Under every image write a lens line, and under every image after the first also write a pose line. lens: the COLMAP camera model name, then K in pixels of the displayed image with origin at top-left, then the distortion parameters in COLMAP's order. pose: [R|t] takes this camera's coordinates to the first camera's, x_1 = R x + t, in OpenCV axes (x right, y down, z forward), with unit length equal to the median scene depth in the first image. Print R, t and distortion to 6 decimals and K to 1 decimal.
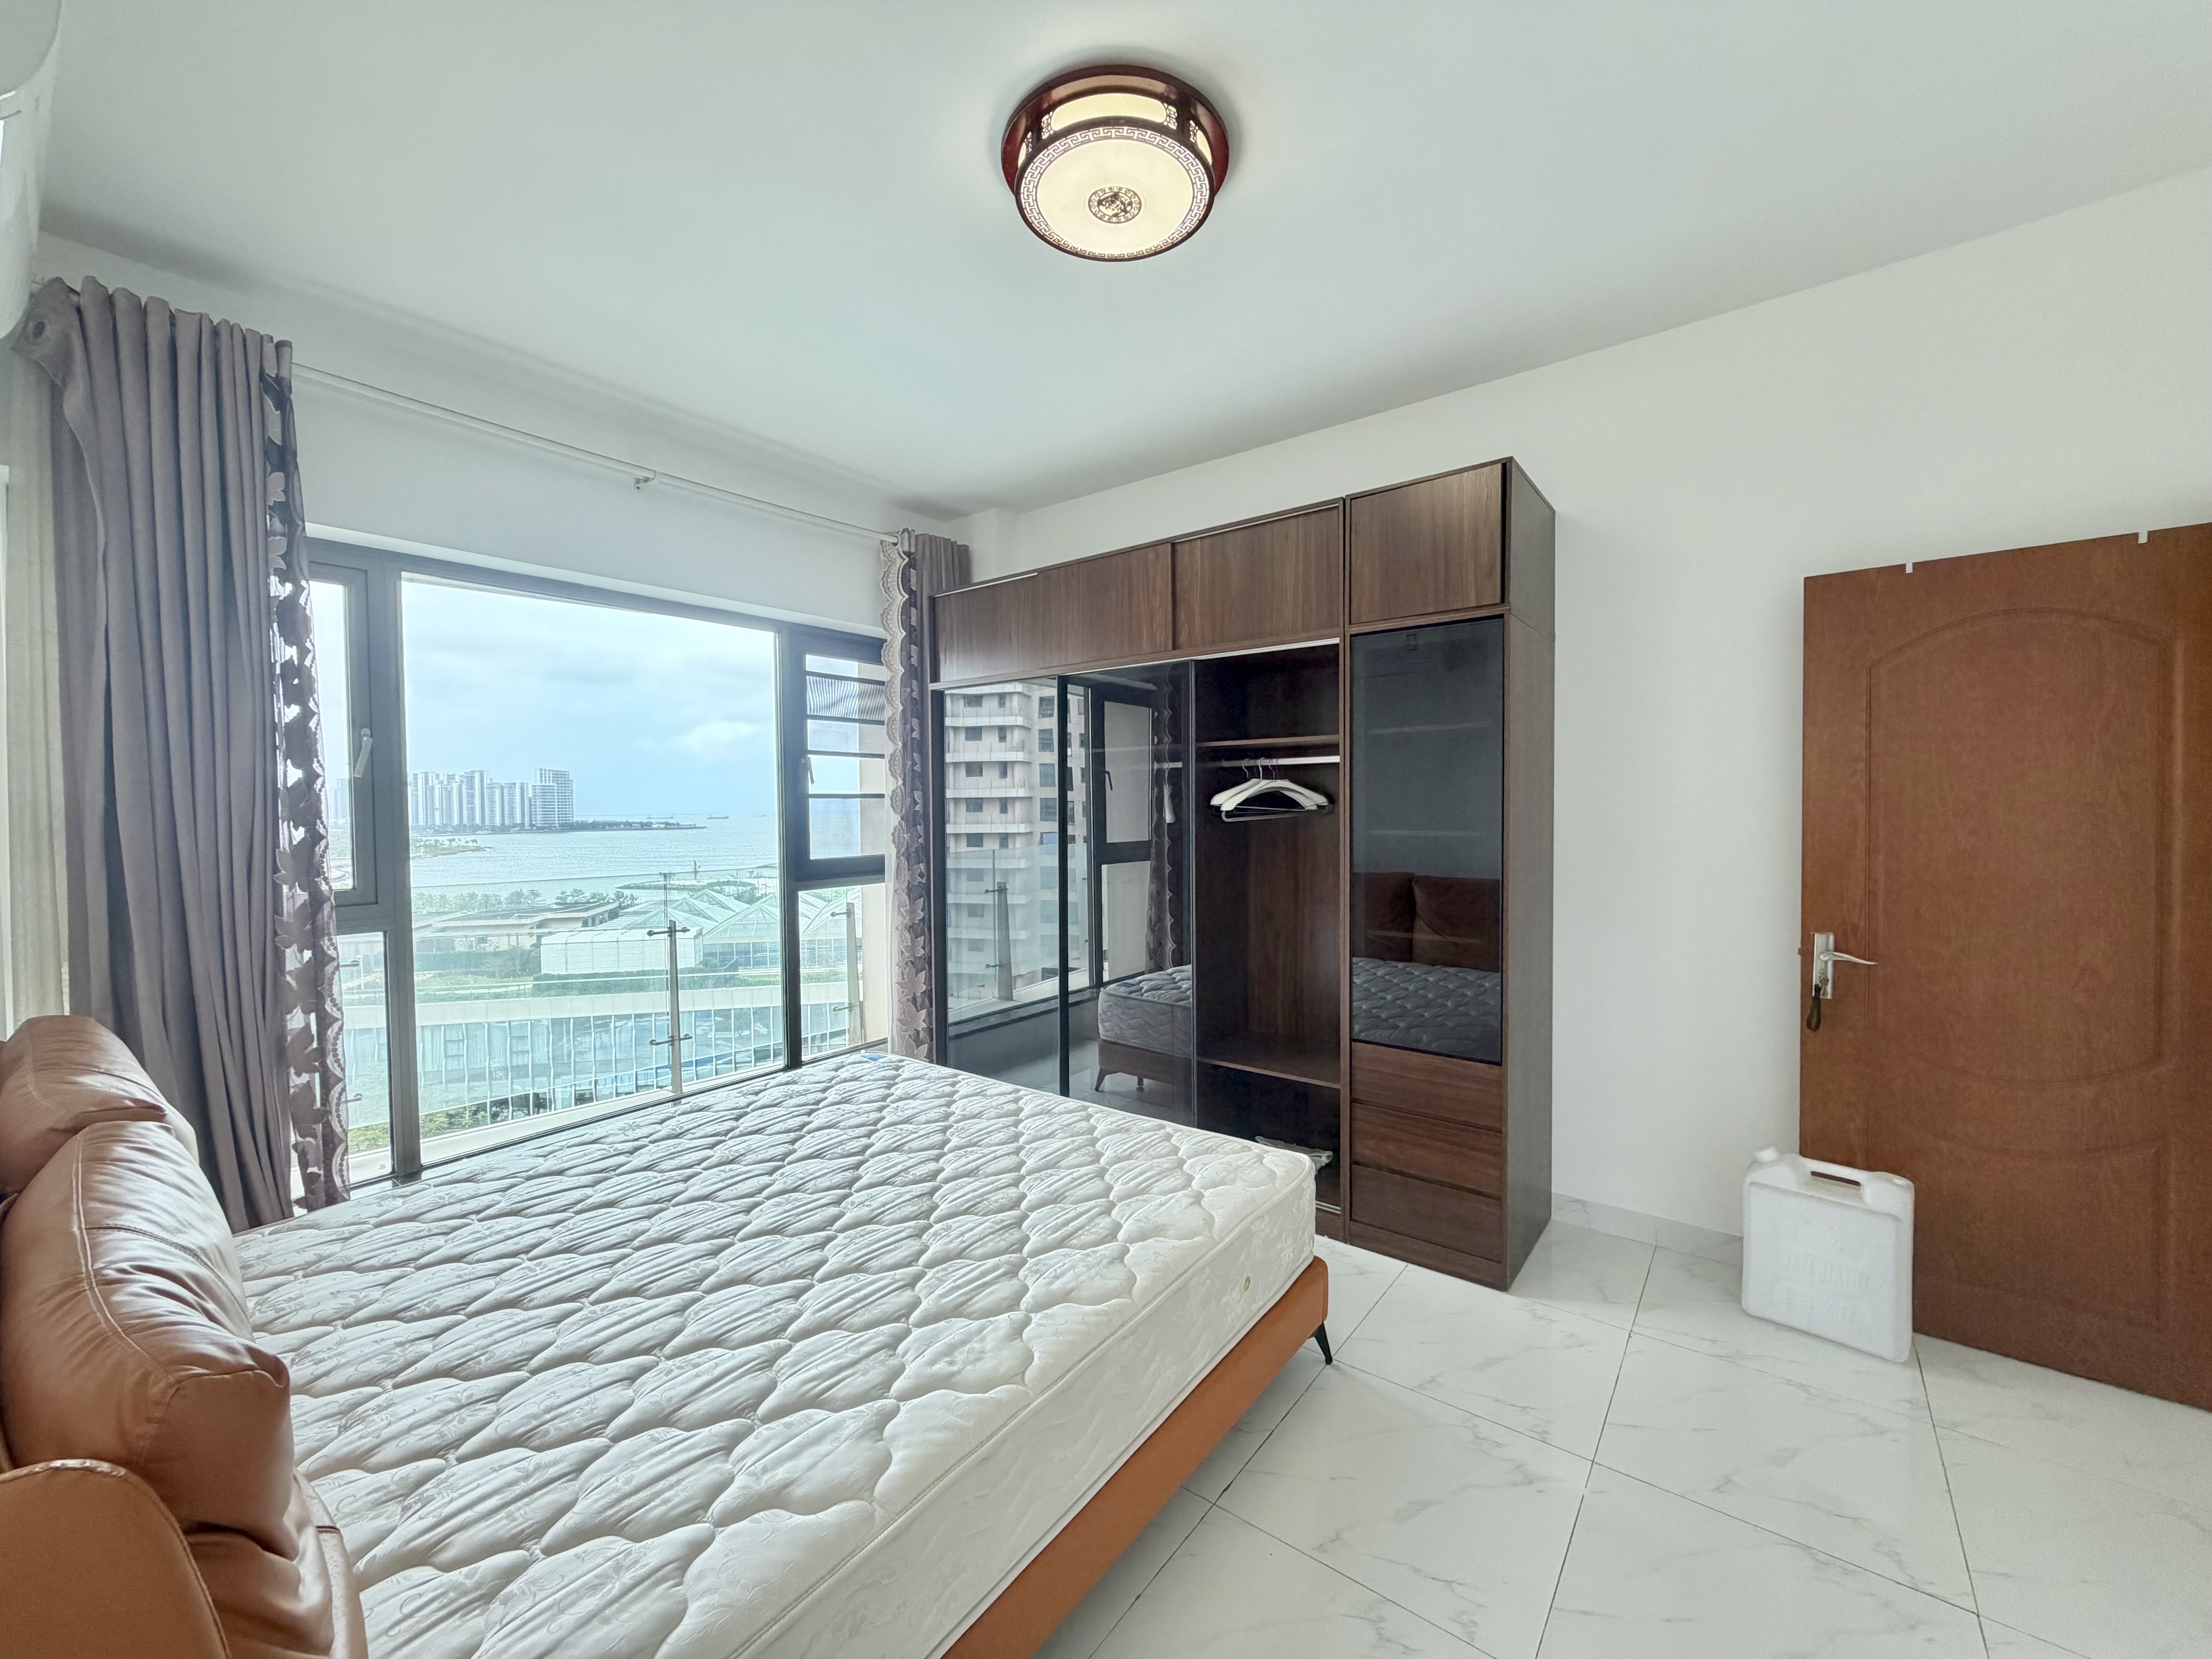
lens RADIAL K [[877.1, 0, 1094.1], [0, 877.1, 830.3], [0, 0, 1]] dist [0.010429, -0.005495]
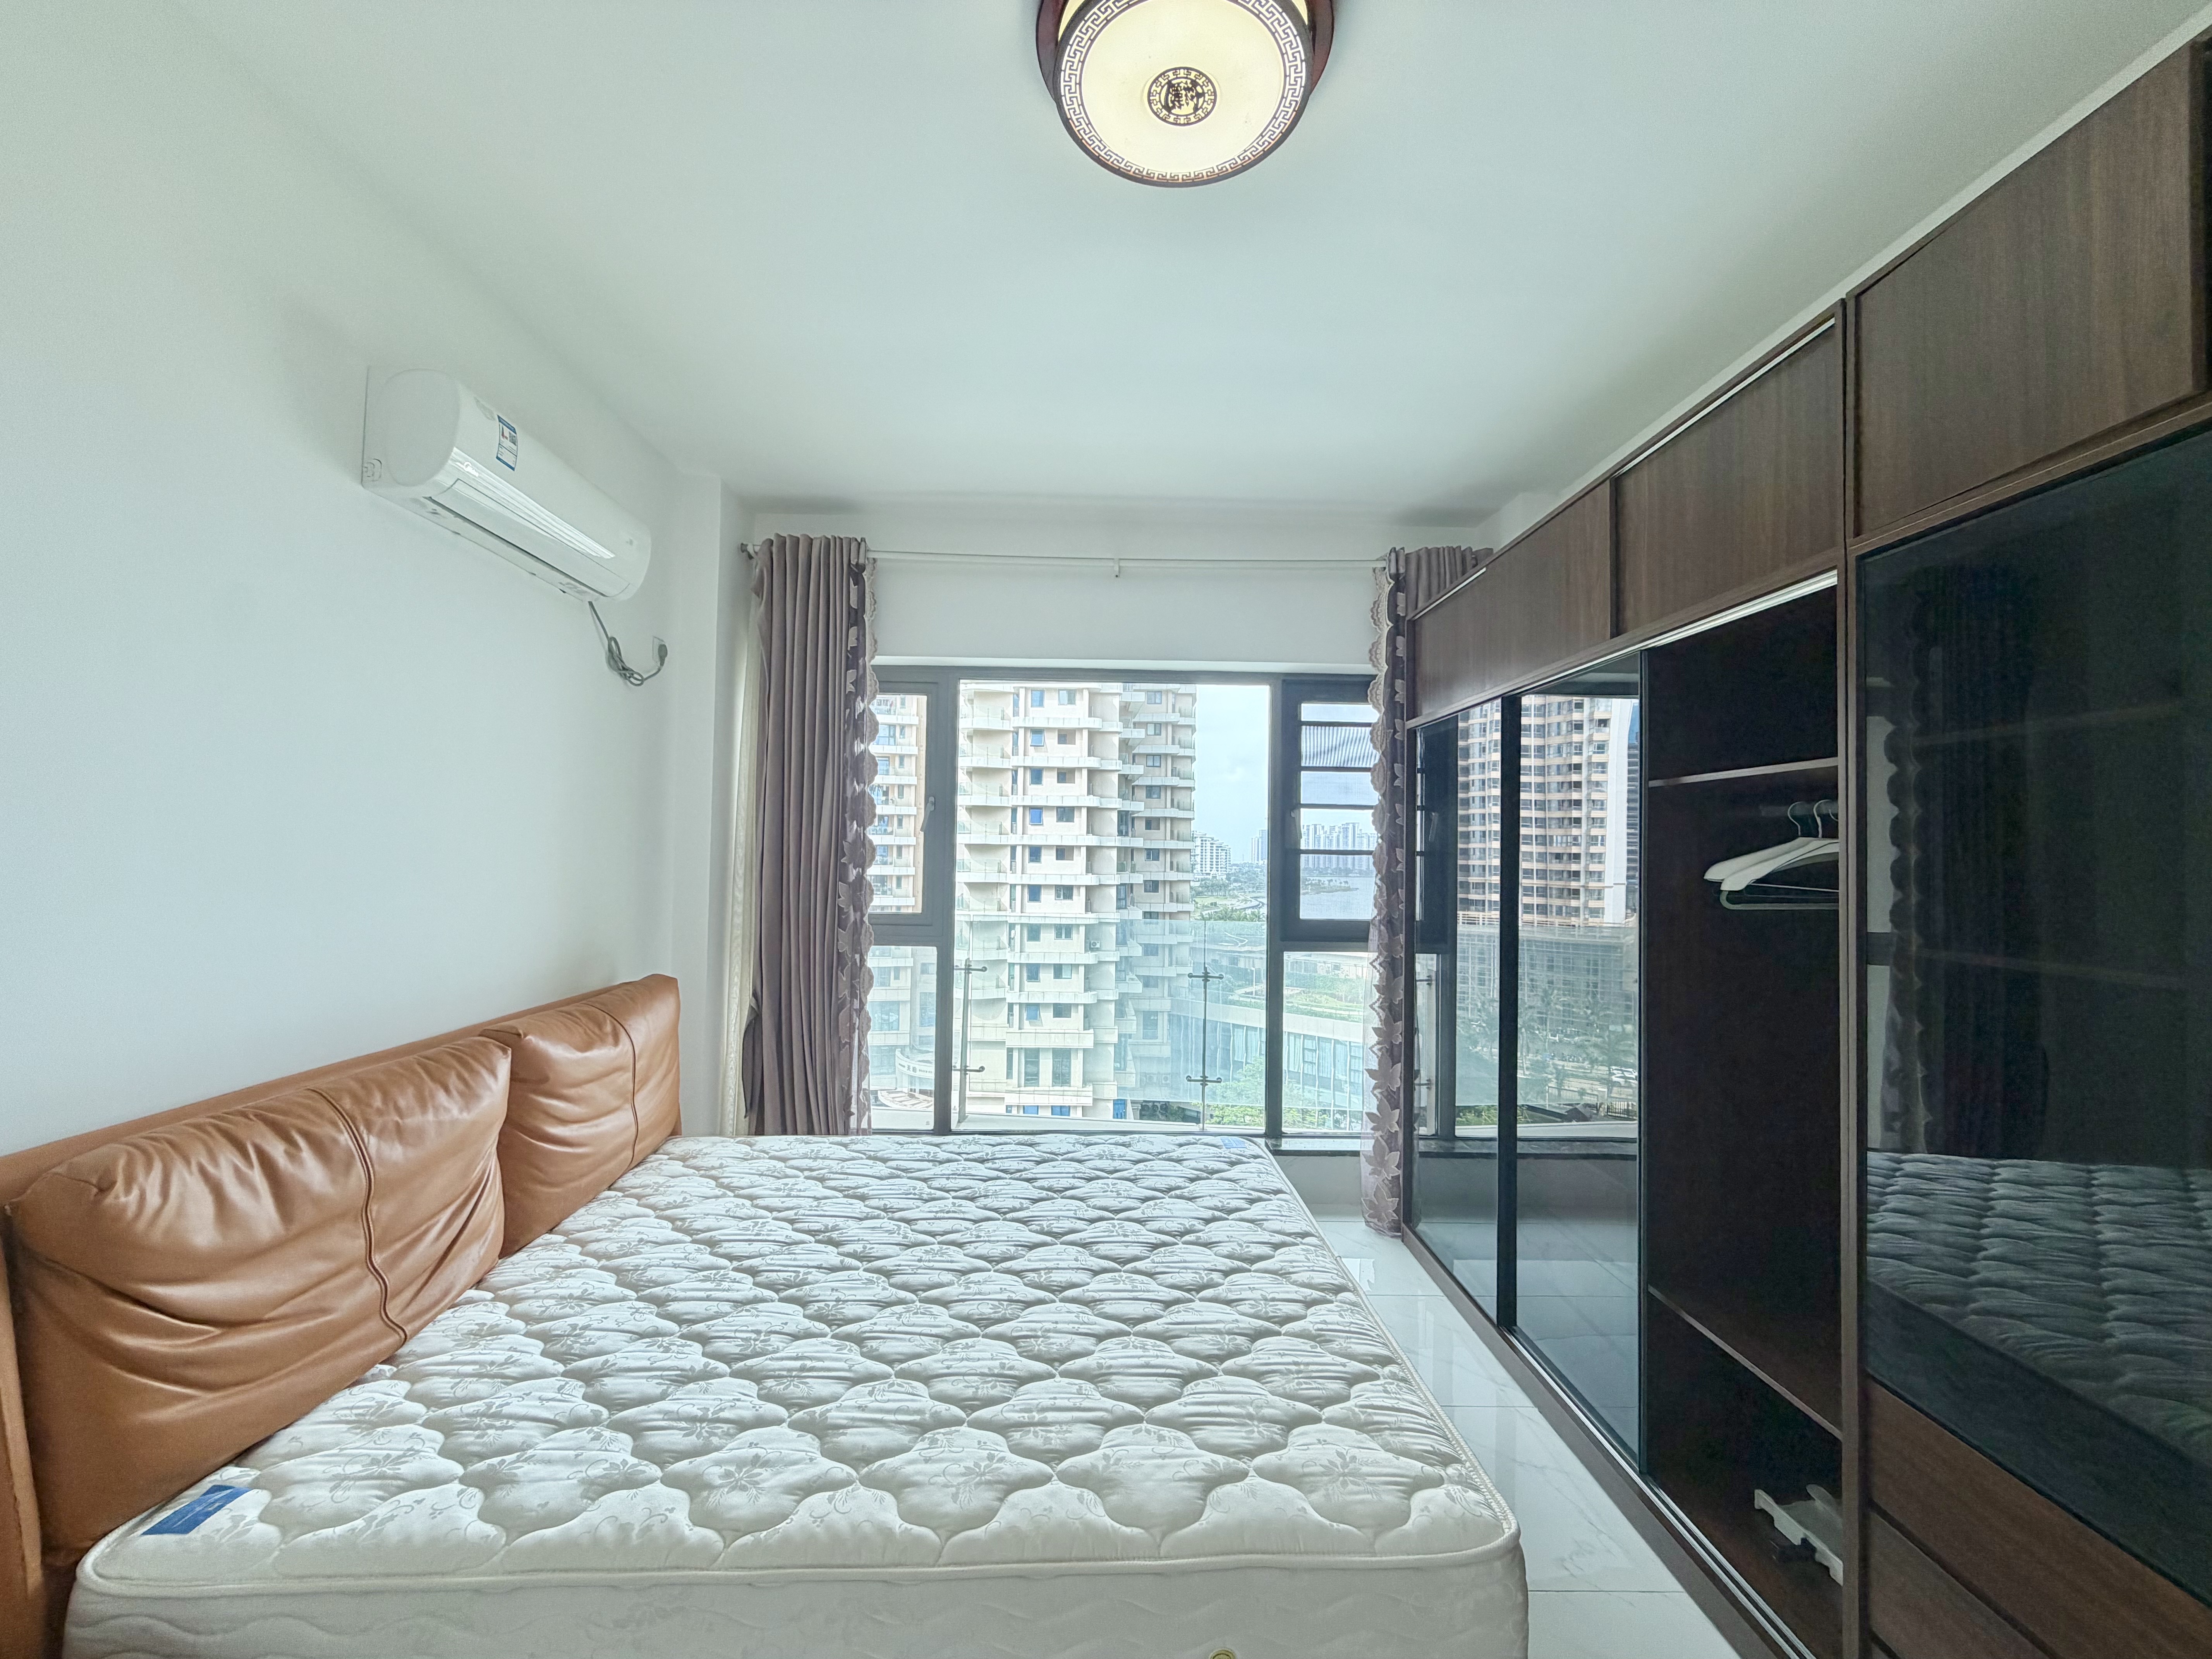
lens RADIAL K [[877.1, 0, 1094.1], [0, 877.1, 830.3], [0, 0, 1]] dist [0.010429, -0.005495]
pose [[0.630986, 0.000359, -0.775794, 0.422045], [-0.045034, 0.998331, -0.036166, -0.027669], [0.774486, 0.057757, 0.629948, 0.359786]]
